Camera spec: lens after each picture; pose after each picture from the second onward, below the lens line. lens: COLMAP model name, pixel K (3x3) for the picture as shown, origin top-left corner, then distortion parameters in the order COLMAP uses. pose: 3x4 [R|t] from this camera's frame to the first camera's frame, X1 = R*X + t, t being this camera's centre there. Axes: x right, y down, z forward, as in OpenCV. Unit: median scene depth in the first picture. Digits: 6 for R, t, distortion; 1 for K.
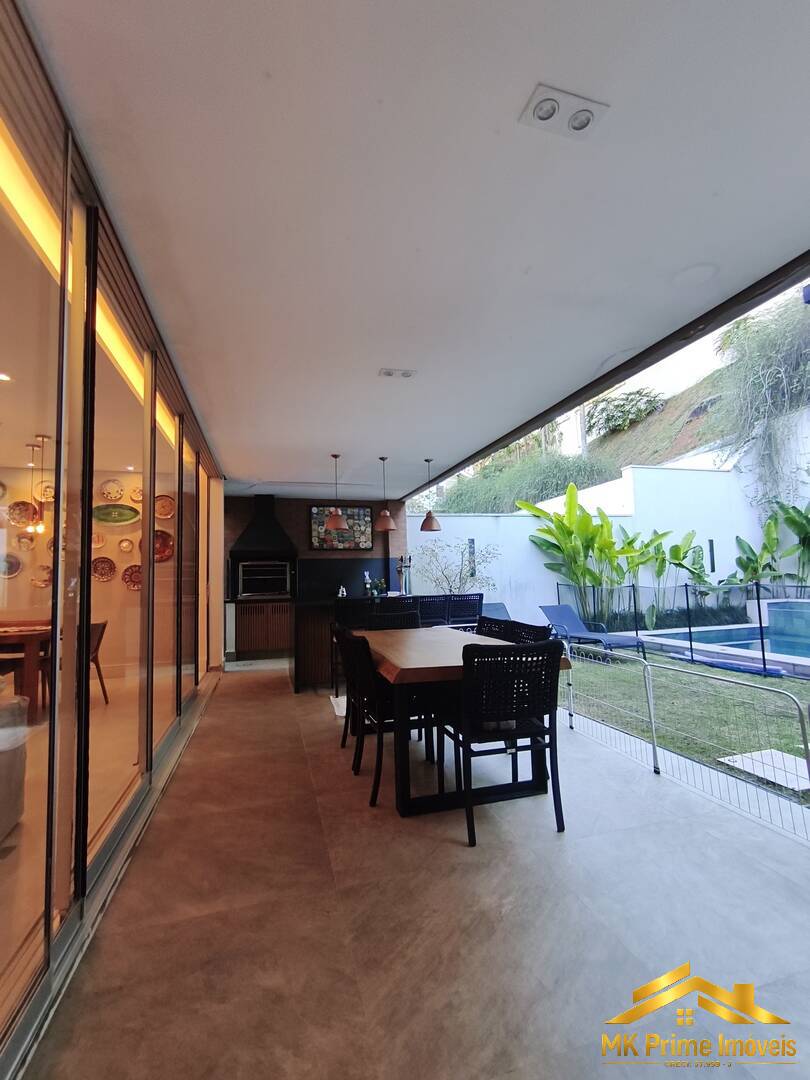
lens RADIAL K [[463.7, 0, 405.1], [0, 463.7, 550.2], [0, 0, 1]] dist [0.000796, 0.000345]
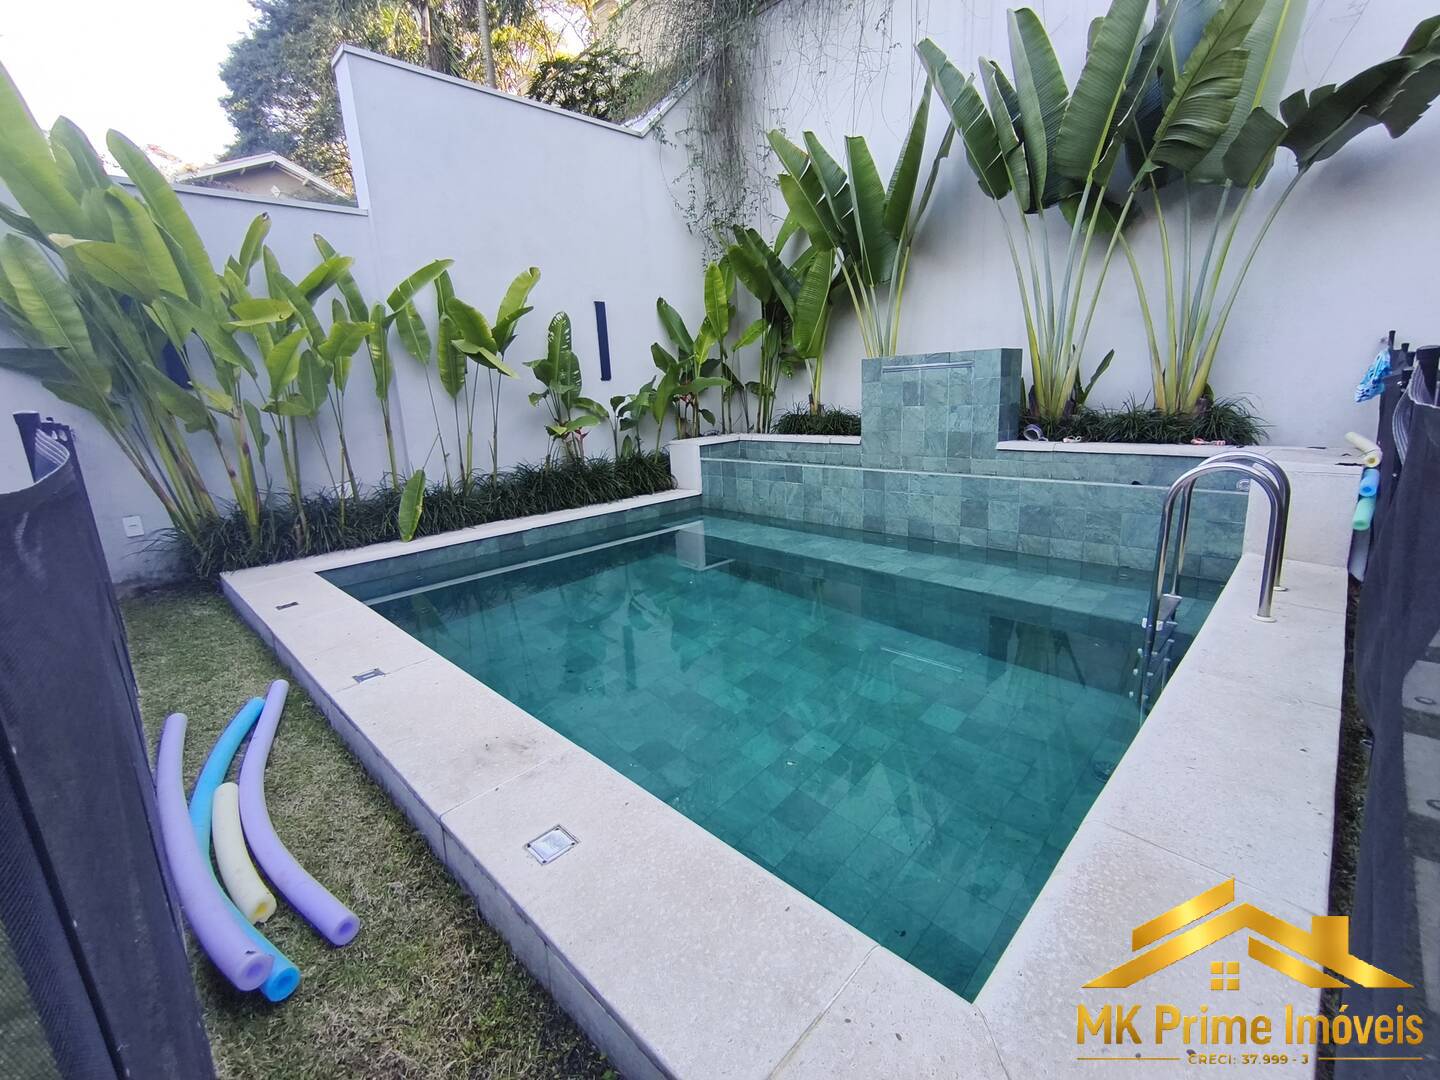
lens RADIAL K [[637.8, 0, 731.6], [0, 637.8, 536.2], [0, 0, 1]] dist [0.000302, 0.000845]
pose [[0.859697, -0.129708, 0.494061, 0.452495], [-0.008282, 0.963556, 0.267378, 0.027124], [-0.510737, -0.233956, 0.827292, 0.404814]]
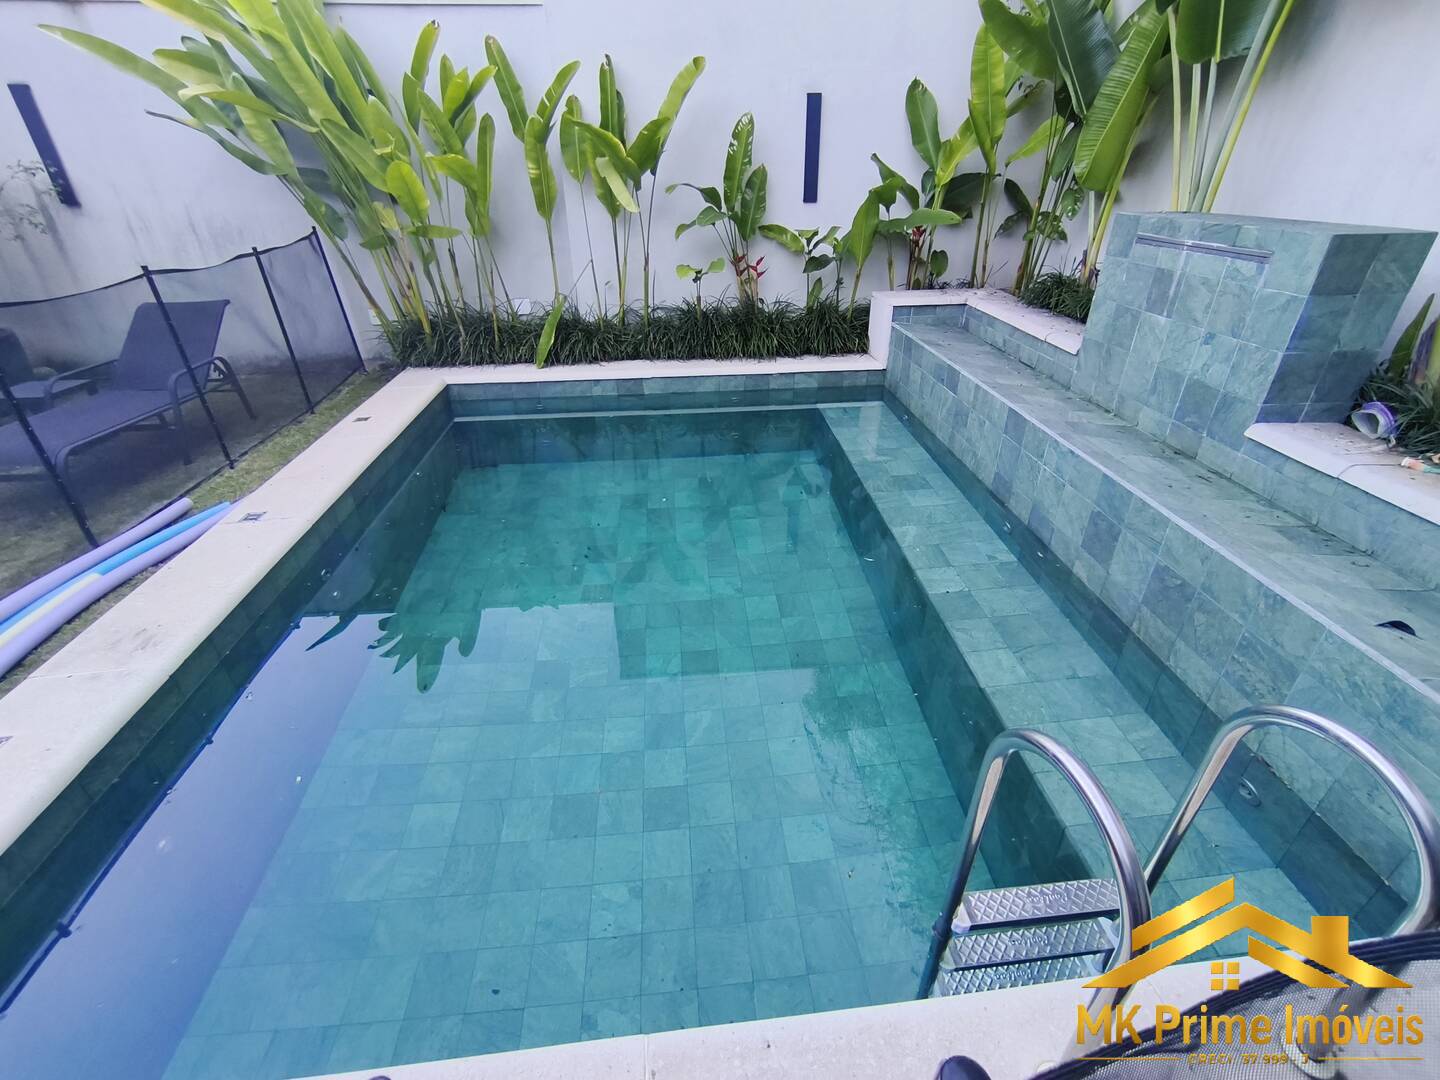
lens RADIAL K [[640.4, 0, 721.2], [0, 640.4, 529.5], [0, 0, 1]] dist [-0.001542, 0.006119]
pose [[0.986372, 0.096996, -0.132896, 0.694198], [-0.006798, 0.831073, 0.556121, -0.018255], [0.164388, -0.547639, 0.820407, 0.448523]]
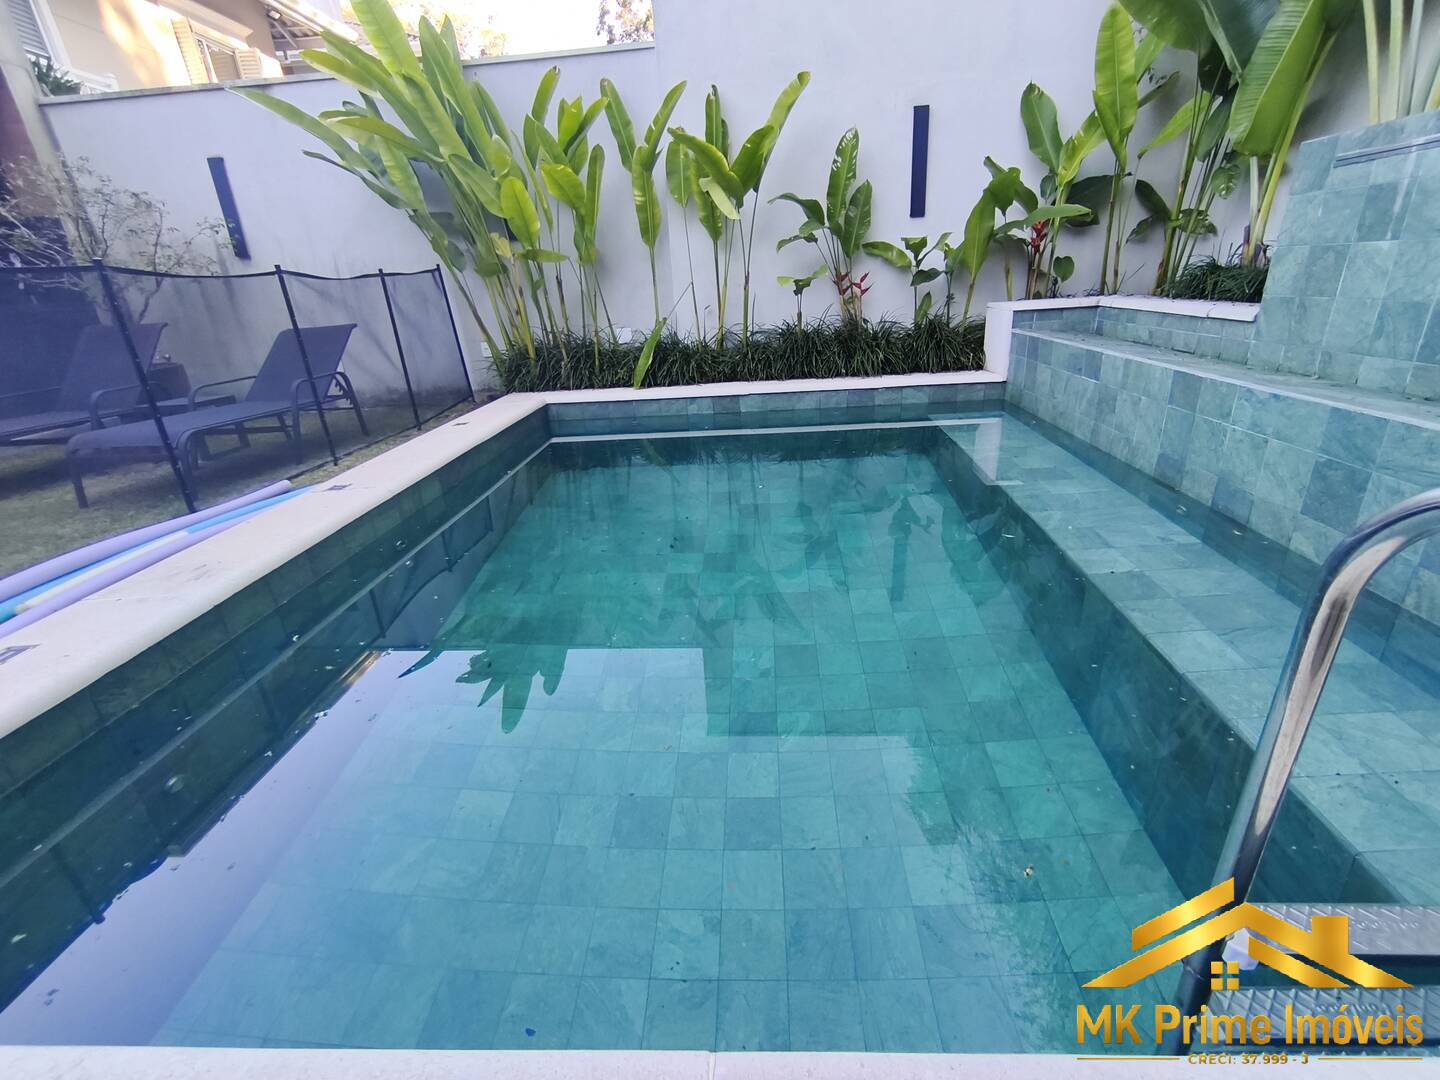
lens RADIAL K [[640.4, 0, 721.2], [0, 640.4, 529.5], [0, 0, 1]] dist [-0.001542, 0.006119]
pose [[0.953131, 0.086684, -0.289875, 0.690743], [0.050032, 0.899732, 0.433565, 0.042526], [0.298393, -0.427748, 0.853225, 0.455639]]
